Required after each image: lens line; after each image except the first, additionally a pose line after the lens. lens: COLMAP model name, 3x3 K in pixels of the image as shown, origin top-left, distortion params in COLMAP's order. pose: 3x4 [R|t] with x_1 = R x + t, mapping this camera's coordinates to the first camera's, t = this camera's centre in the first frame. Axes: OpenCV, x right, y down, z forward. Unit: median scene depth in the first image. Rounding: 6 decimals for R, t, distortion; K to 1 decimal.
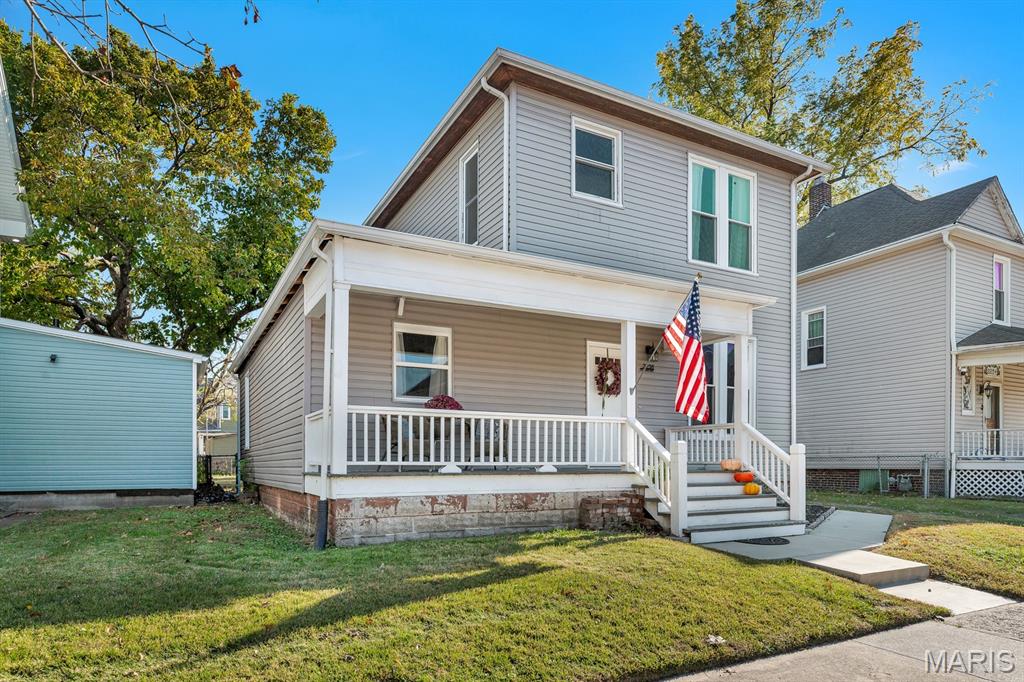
lens RADIAL K [[577.8, 0, 513.7], [0, 577.8, 448.8], [0, 0, 1]] dist [0.008033, 0.001185]
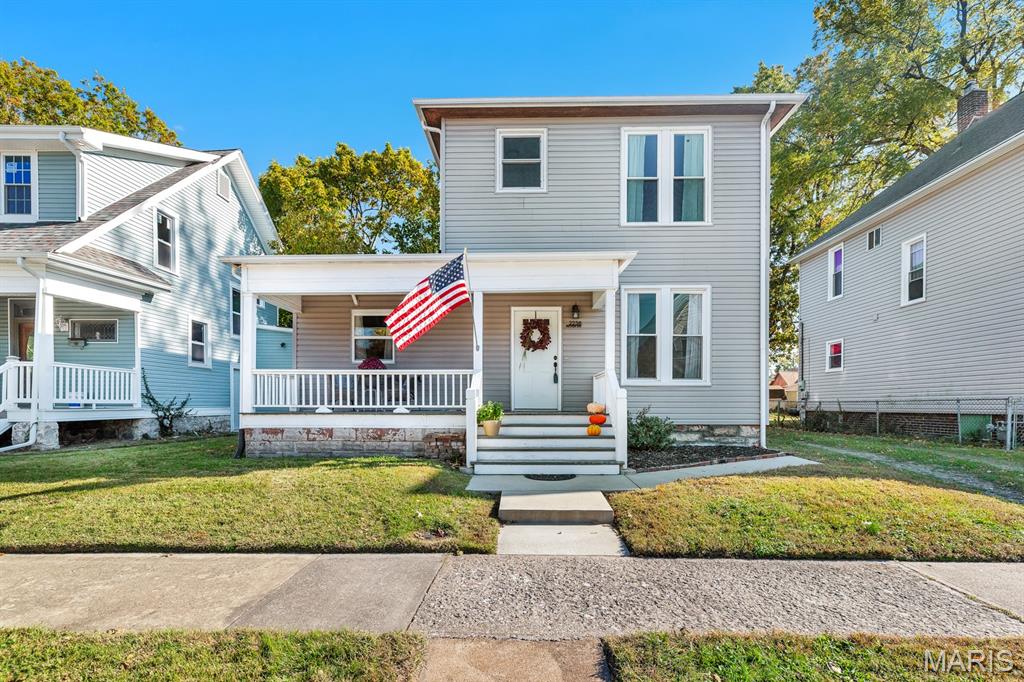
lens RADIAL K [[452.8, 0, 522.2], [0, 452.8, 396.1], [0, 0, 1]] dist [-0.000547, 0.000603]
pose [[0.883430, -0.006461, -0.468519, 0.605939], [0.008150, 0.999966, 0.001578, 0.001709], [0.468492, -0.005213, 0.883452, 0.159431]]
